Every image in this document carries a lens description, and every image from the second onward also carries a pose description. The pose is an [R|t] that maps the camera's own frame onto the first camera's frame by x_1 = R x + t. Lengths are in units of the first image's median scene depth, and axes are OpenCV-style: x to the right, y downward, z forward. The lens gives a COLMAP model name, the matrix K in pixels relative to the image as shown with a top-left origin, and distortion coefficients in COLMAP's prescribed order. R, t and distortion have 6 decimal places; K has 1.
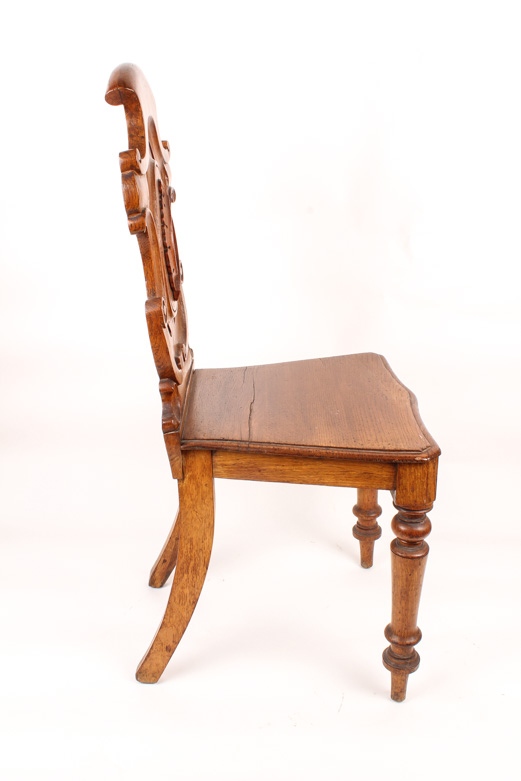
lens RADIAL K [[746.6, 0, 260.5], [0, 746.6, 390.5], [0, 0, 1]] dist [-0.181584, -0.000164]
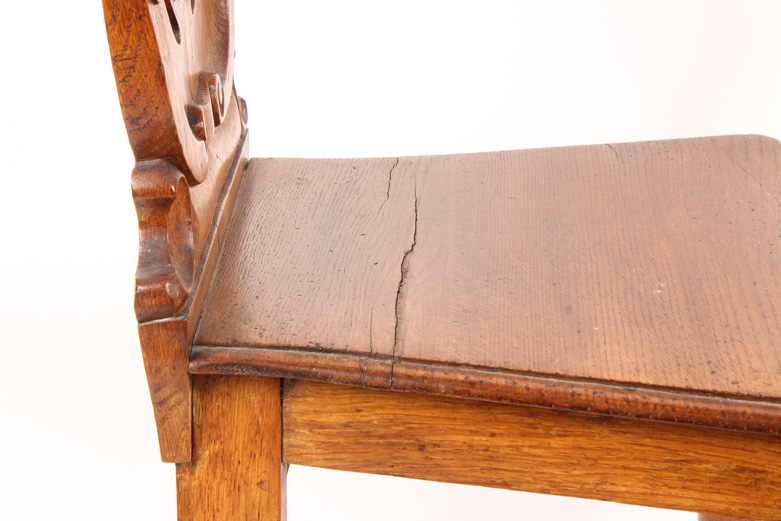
lens RADIAL K [[1887.2, 0, 390.5], [0, 1887.2, 260.5], [0, 0, 1]] dist [0.086902, 0.236686]
pose [[0.998772, 0.043481, -0.023739, 0.001309], [-0.043729, 0.998993, -0.010054, 0.033156], [0.023278, 0.011080, 0.999668, 0.151131]]
